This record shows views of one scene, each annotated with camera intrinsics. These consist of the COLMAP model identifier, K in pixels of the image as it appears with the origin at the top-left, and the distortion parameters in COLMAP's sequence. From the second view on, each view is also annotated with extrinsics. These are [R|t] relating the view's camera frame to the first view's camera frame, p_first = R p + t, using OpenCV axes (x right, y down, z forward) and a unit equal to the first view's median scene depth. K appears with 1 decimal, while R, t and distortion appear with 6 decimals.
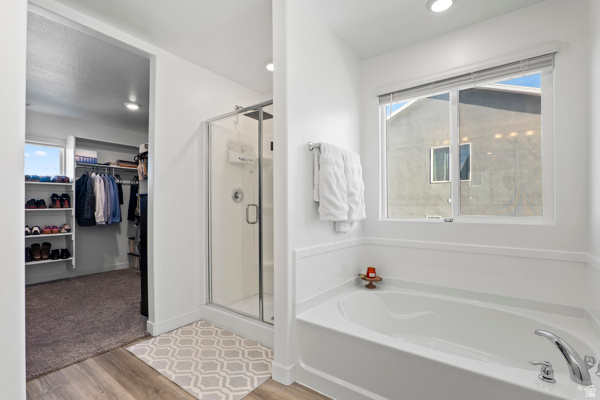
lens RADIAL K [[278.8, 0, 302.6], [0, 278.8, 204.7], [0, 0, 1]] dist [-0.018037, 0.004226]
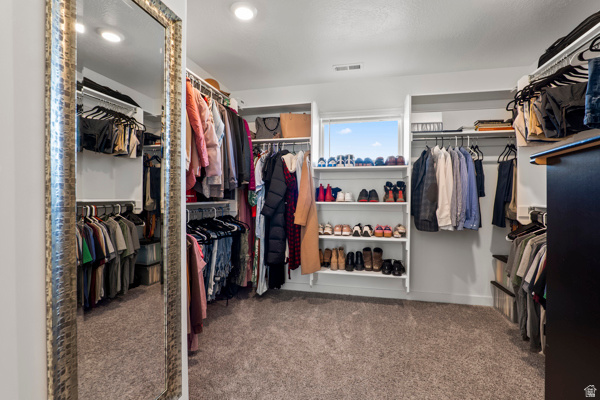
lens RADIAL K [[278.8, 0, 295.1], [0, 278.8, 199.7], [0, 0, 1]] dist [-0.018037, 0.004226]
pose [[0.381709, 0.009774, -0.924231, -0.313764], [-0.010776, 0.999923, 0.006124, 0.005250], [0.924220, 0.007621, 0.381785, 0.489138]]
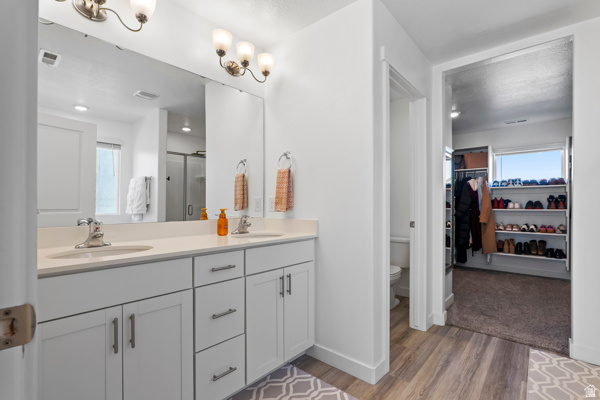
lens RADIAL K [[278.8, 0, 297.8], [0, 278.8, 204.4], [0, 0, 1]] dist [-0.018037, 0.004226]
pose [[-0.081965, 0.005834, -0.996618, 0.229291], [-0.004641, 0.999970, 0.006236, -0.007585], [0.996624, 0.005136, -0.081935, 0.117241]]
